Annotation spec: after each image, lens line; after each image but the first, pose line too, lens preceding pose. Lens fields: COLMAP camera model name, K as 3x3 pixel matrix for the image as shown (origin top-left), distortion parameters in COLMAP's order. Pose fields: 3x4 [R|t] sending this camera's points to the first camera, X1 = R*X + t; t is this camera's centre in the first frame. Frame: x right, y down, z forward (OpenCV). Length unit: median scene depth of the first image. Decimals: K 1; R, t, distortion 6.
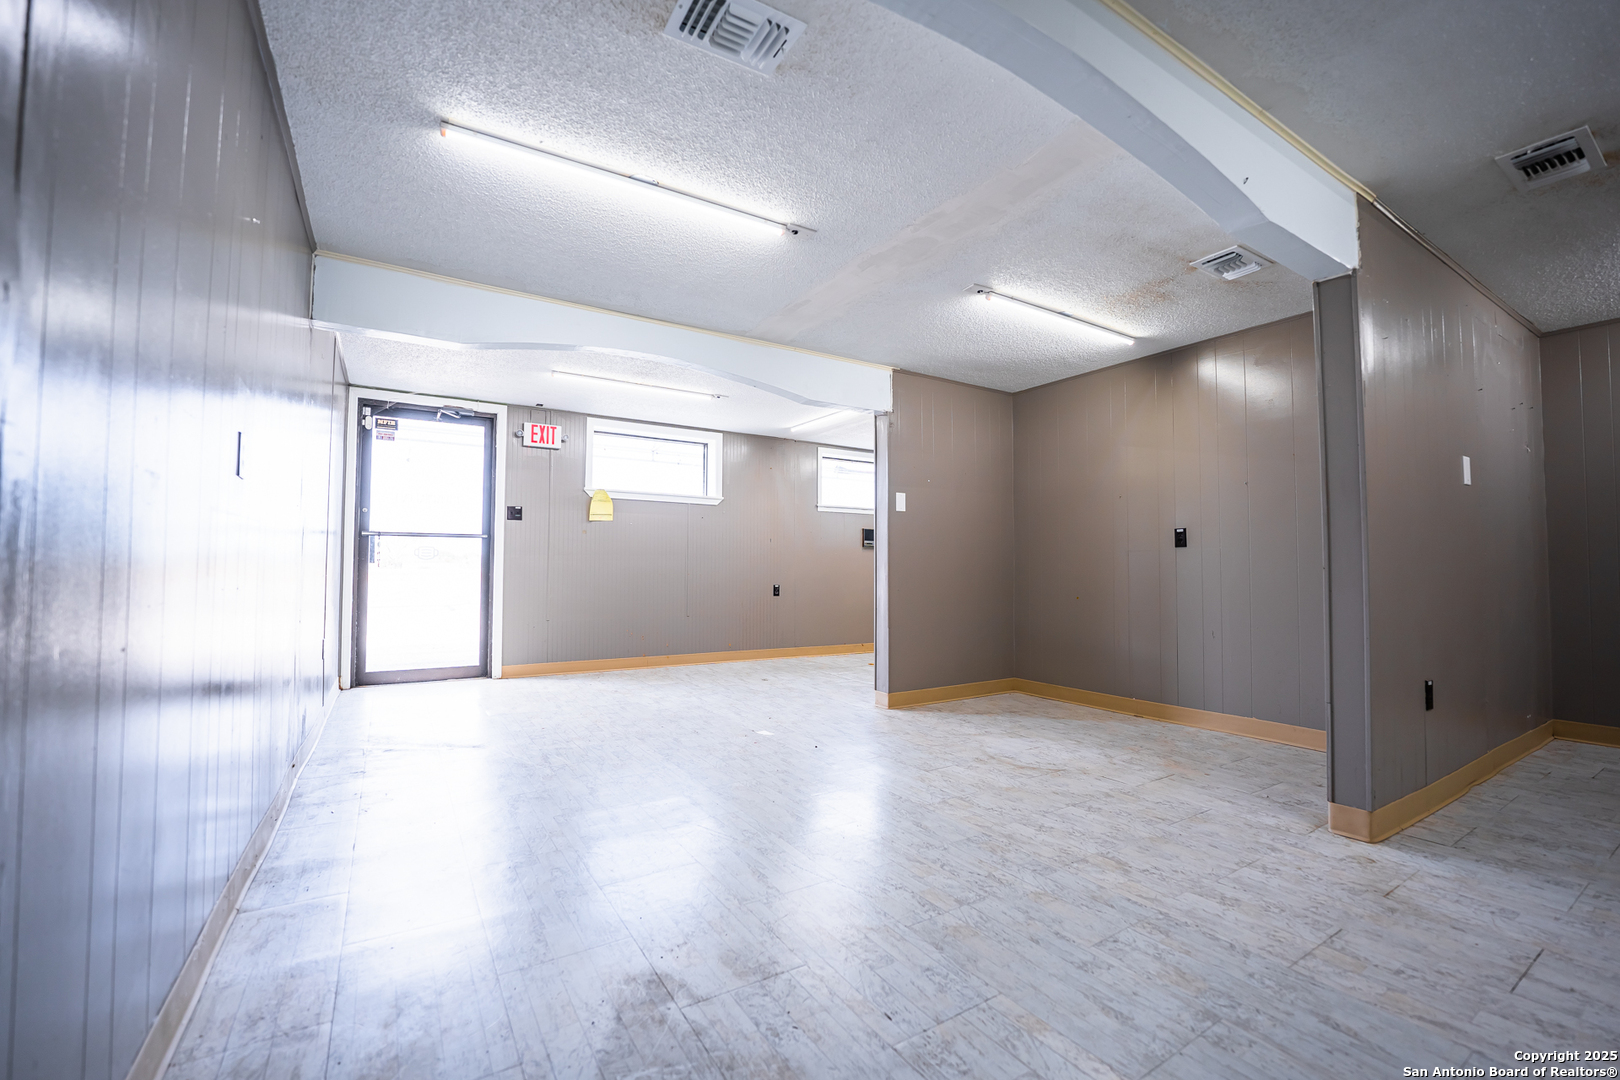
lens RADIAL K [[665.5, 0, 800.0], [0, 665.5, 542.1], [0, 0, 1]] dist [-0.022200, 0.000605]
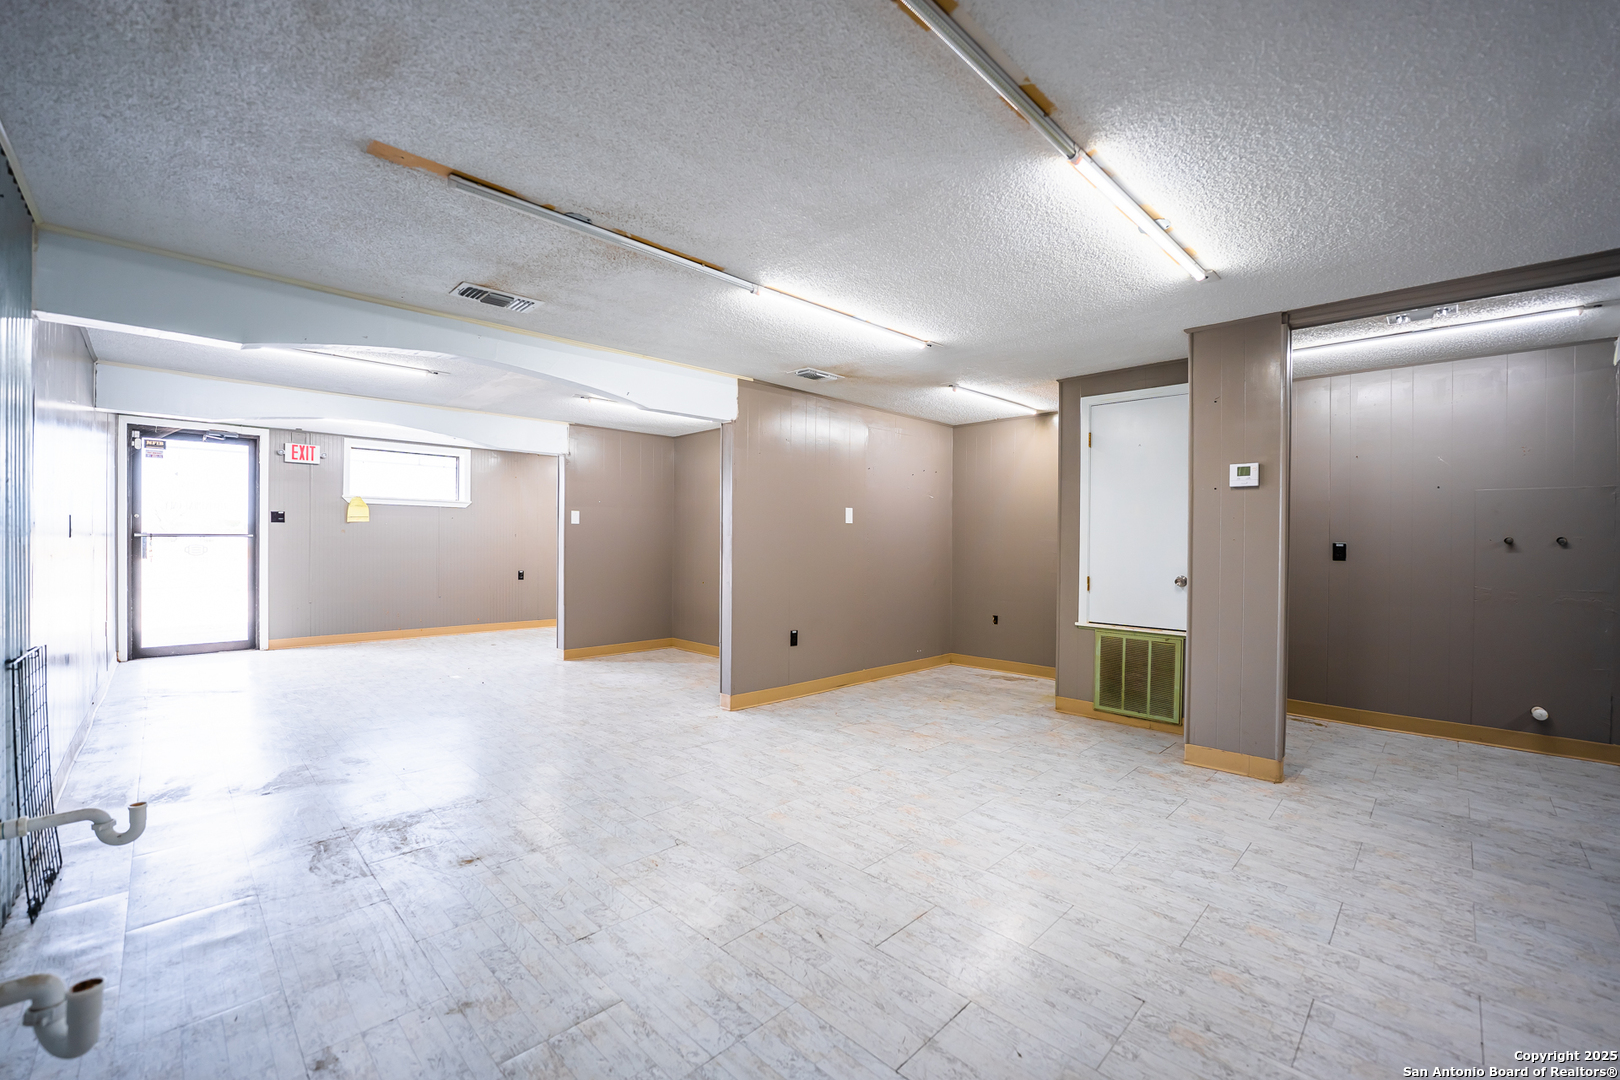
lens RADIAL K [[665.5, 0, 800.0], [0, 665.5, 542.1], [0, 0, 1]] dist [-0.022200, 0.000605]
pose [[0.976022, 0.001392, 0.217669, 0.268673], [-0.010797, 0.999058, 0.042025, -0.062042], [-0.217405, -0.043368, 0.975118, -0.430948]]
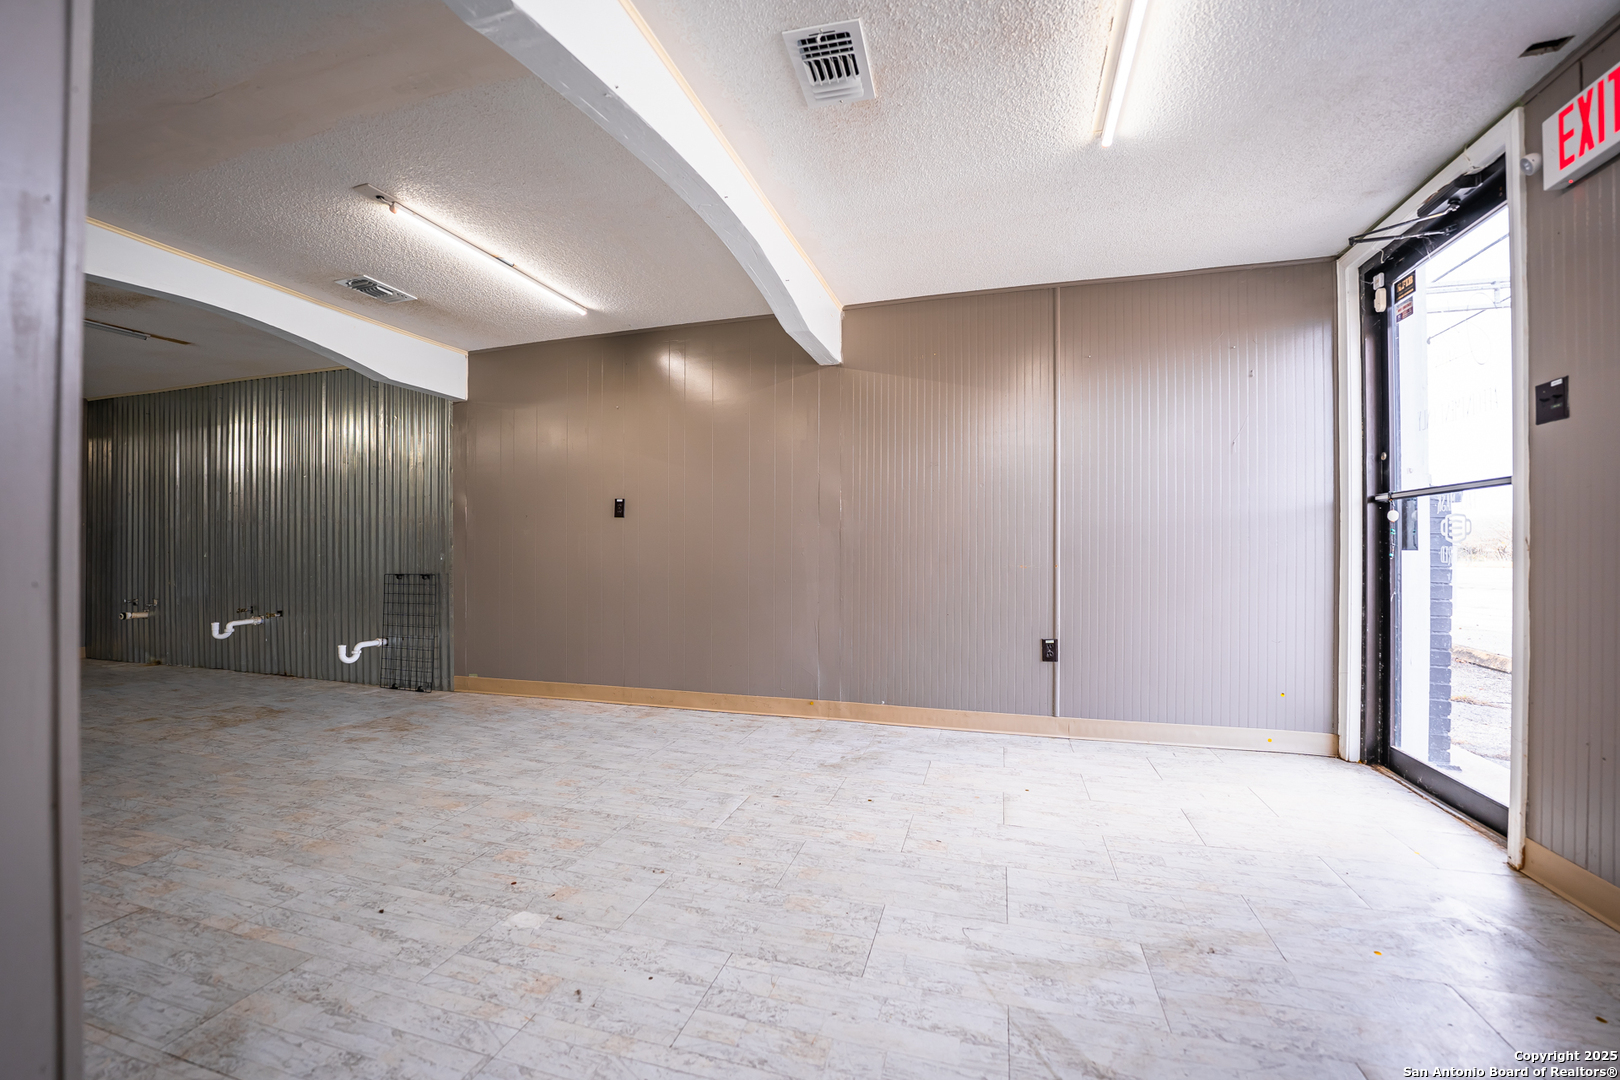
lens RADIAL K [[665.5, 0, 800.0], [0, 665.5, 542.1], [0, 0, 1]] dist [-0.022200, 0.000605]
pose [[-0.755911, -0.007405, -0.654632, 0.074586], [0.022890, 0.999026, -0.037731, 0.032852], [0.654274, -0.043506, -0.755005, 1.060938]]
